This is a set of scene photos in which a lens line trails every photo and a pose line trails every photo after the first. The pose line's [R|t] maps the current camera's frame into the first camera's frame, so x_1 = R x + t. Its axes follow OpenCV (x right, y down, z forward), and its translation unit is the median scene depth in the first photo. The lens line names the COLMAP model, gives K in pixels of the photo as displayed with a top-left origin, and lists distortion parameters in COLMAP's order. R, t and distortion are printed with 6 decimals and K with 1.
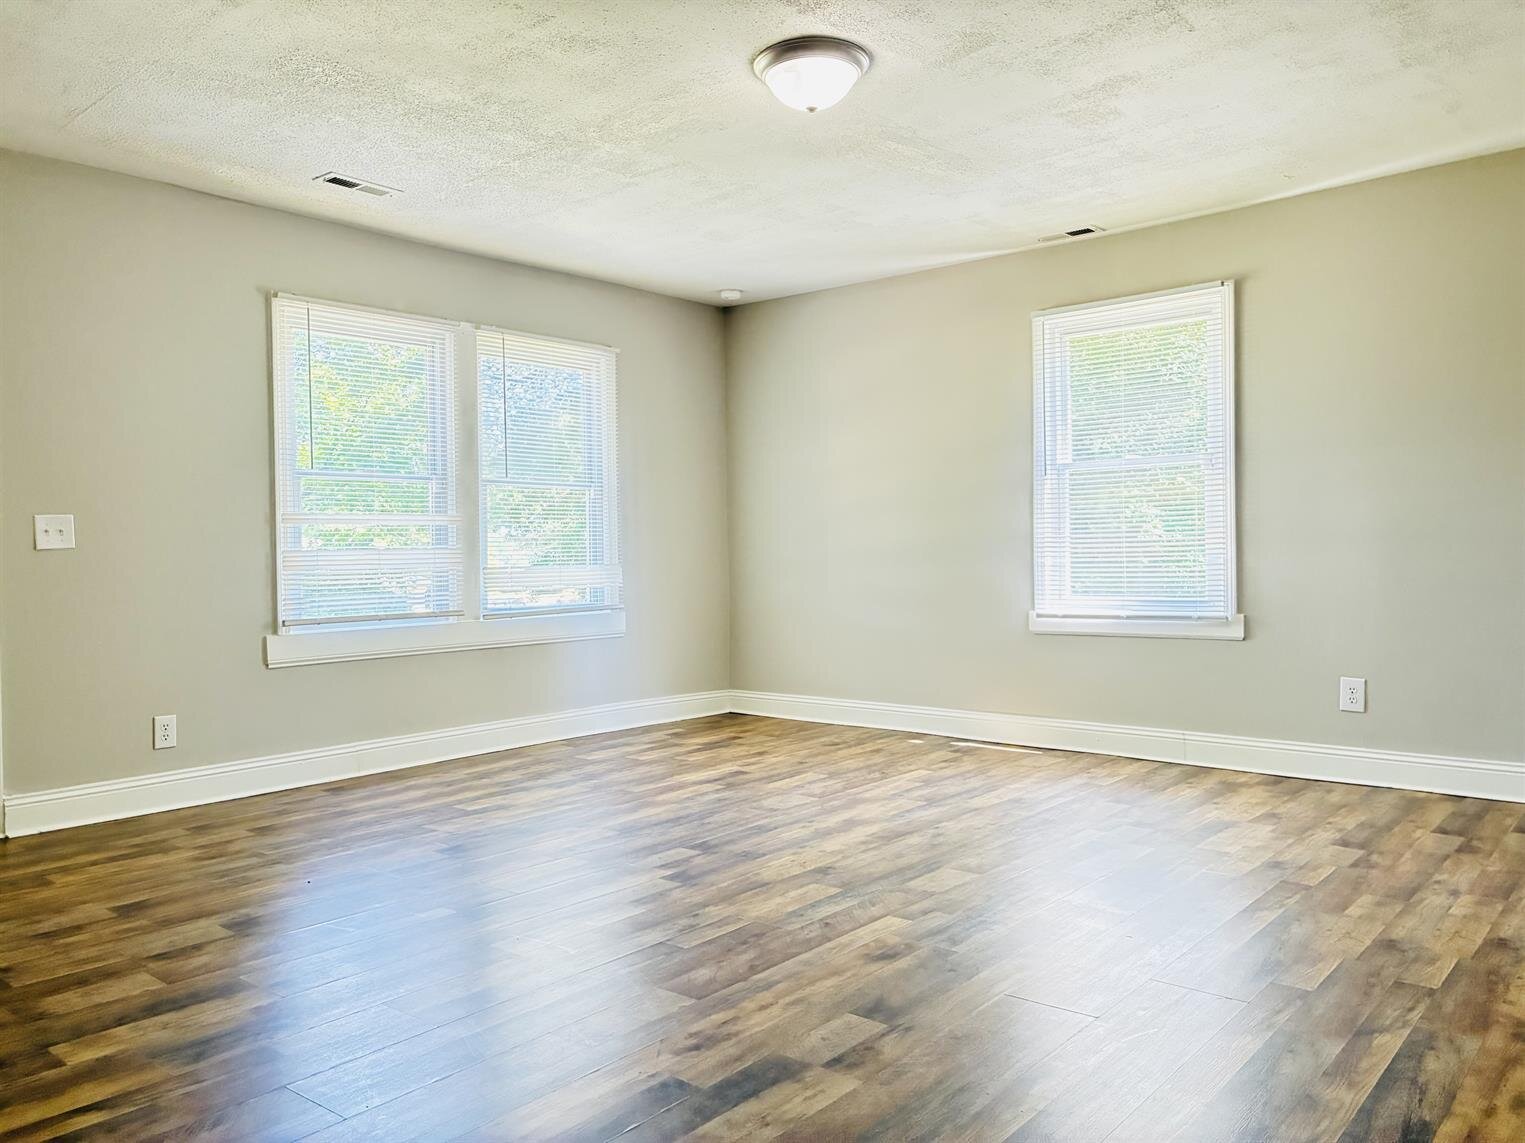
lens RADIAL K [[1162.7, 0, 753.0], [0, 1162.7, 569.7], [0, 0, 1]] dist [0.057218, -0.066520]
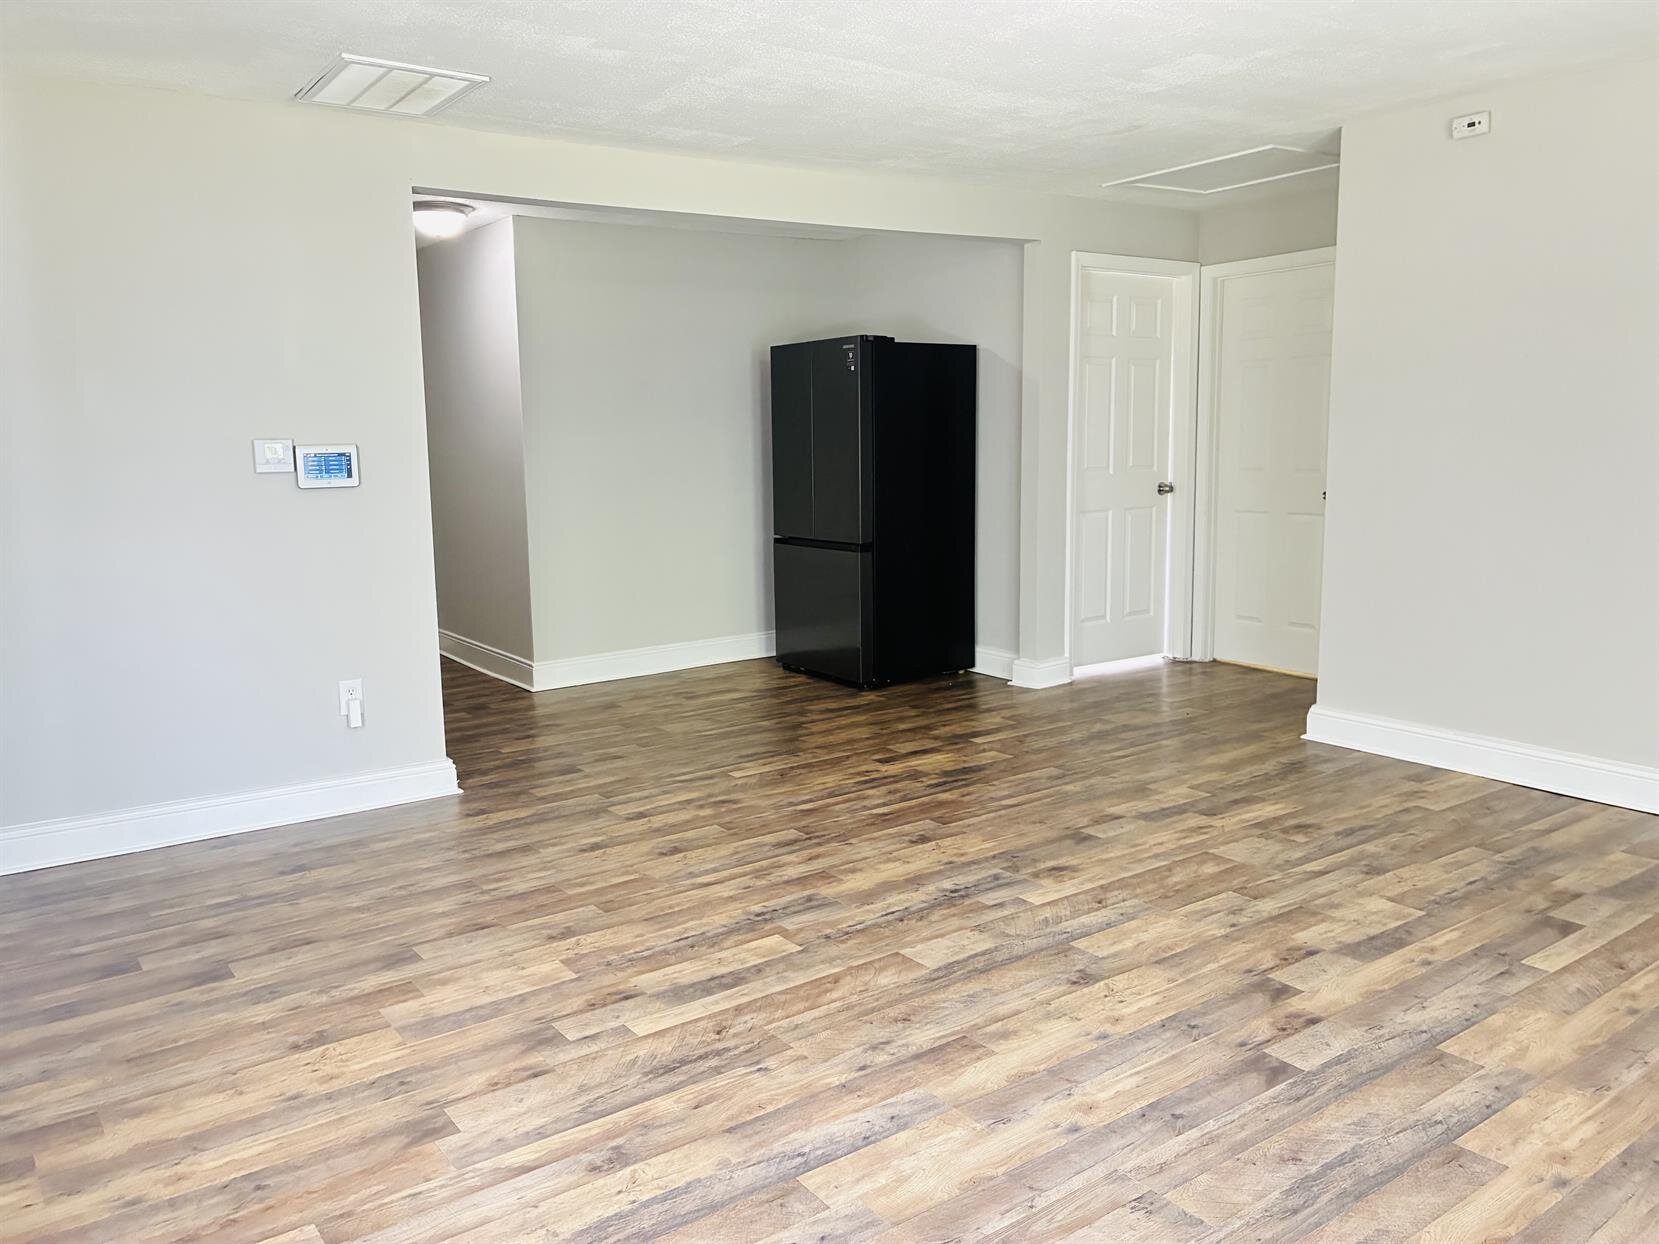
lens RADIAL K [[1264.9, 0, 819.7], [0, 1264.9, 615.2], [0, 0, 1]] dist [0.057218, -0.066520]
pose [[-0.969892, 0.002330, 0.243524, 0.026398], [0.039415, 0.988273, 0.147525, -0.132671], [-0.240324, 0.152682, -0.958610, 2.033765]]
